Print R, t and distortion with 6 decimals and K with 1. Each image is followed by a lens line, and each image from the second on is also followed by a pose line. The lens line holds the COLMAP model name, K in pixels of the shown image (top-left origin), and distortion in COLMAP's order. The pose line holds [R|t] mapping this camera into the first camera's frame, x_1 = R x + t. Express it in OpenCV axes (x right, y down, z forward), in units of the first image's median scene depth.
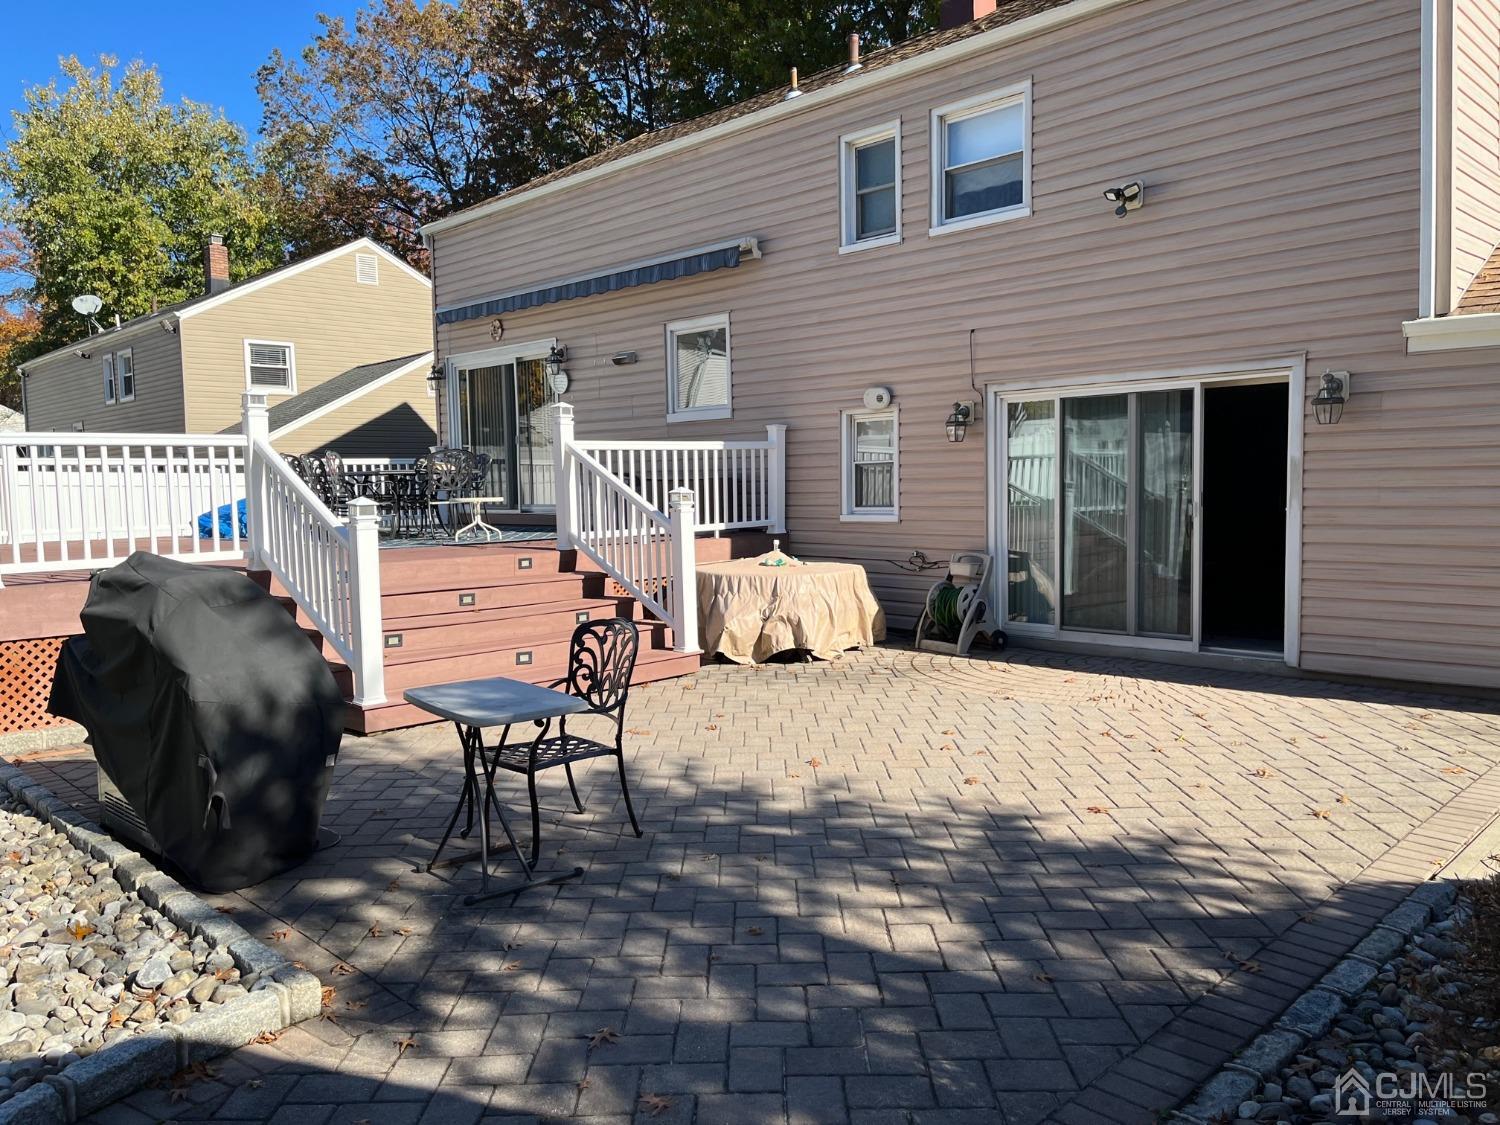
lens RADIAL K [[1126.8, 0, 746.0], [0, 1126.8, 564.0], [0, 0, 1]] dist [0.067407, -0.092669]
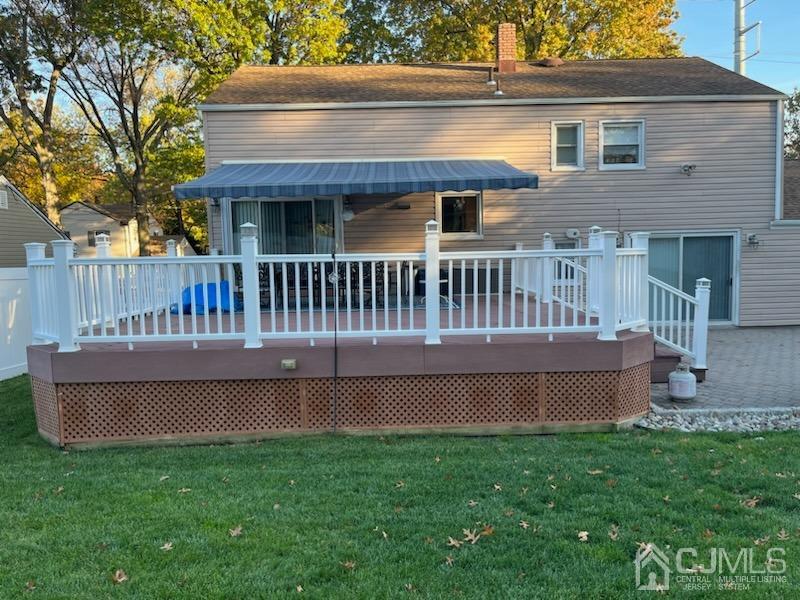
lens RADIAL K [[599.3, 0, 398.1], [0, 599.3, 304.2], [0, 0, 1]] dist [0.077583, -0.097741]
pose [[0.694494, -0.049700, 0.717780, -0.958844], [0.063145, 0.997972, 0.008005, -0.027172], [-0.716722, 0.039765, 0.696224, 0.345134]]
